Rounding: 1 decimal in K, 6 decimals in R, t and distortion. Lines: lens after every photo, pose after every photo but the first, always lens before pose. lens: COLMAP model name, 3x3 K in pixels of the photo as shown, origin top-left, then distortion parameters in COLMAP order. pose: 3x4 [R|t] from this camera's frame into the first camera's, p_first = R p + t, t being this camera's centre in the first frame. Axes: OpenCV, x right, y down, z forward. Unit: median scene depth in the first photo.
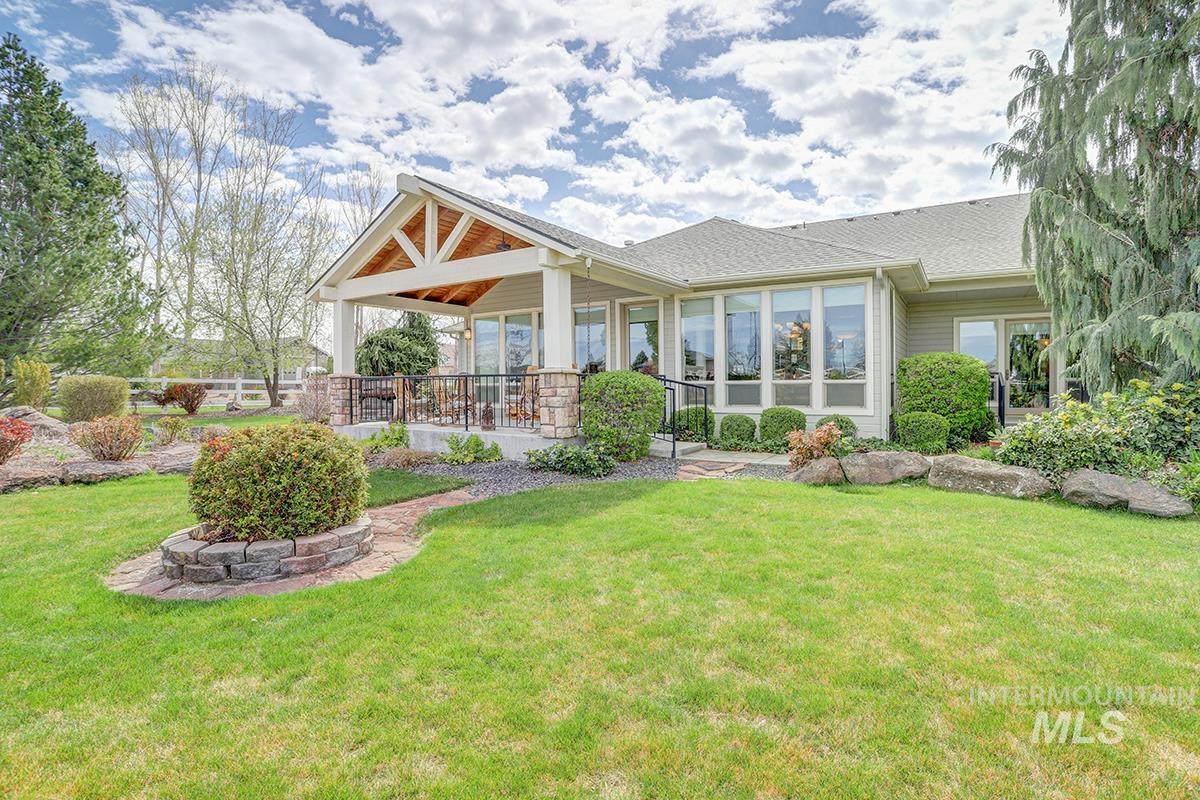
lens RADIAL K [[635.9, 0, 602.7], [0, 635.9, 391.9], [0, 0, 1]] dist [-0.056898, 0.029920]
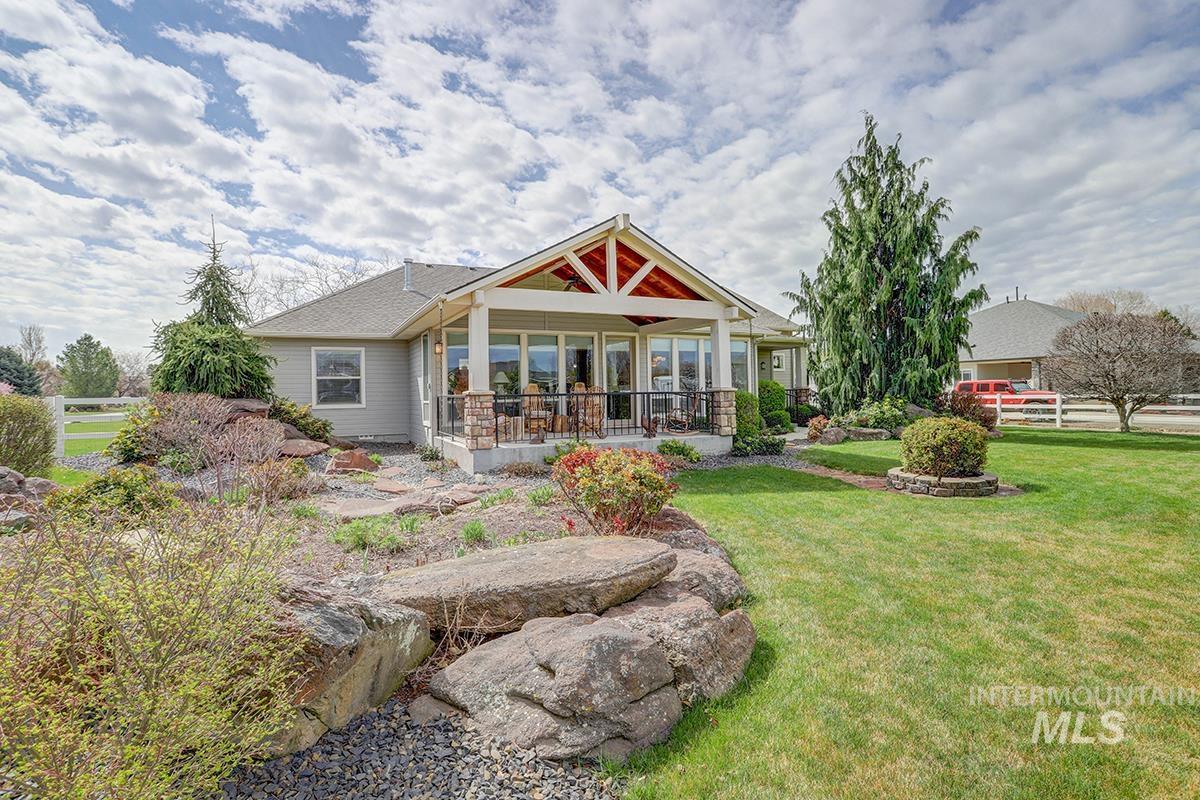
lens RADIAL K [[604.7, 0, 600.0], [0, 604.7, 400.0], [0, 0, 1]] dist [-0.043361, 0.018339]
pose [[0.537960, -0.009942, 0.842911, -0.136692], [0.015483, 0.999878, 0.001912, -0.001800], [-0.842828, 0.012023, 0.538049, 0.049506]]
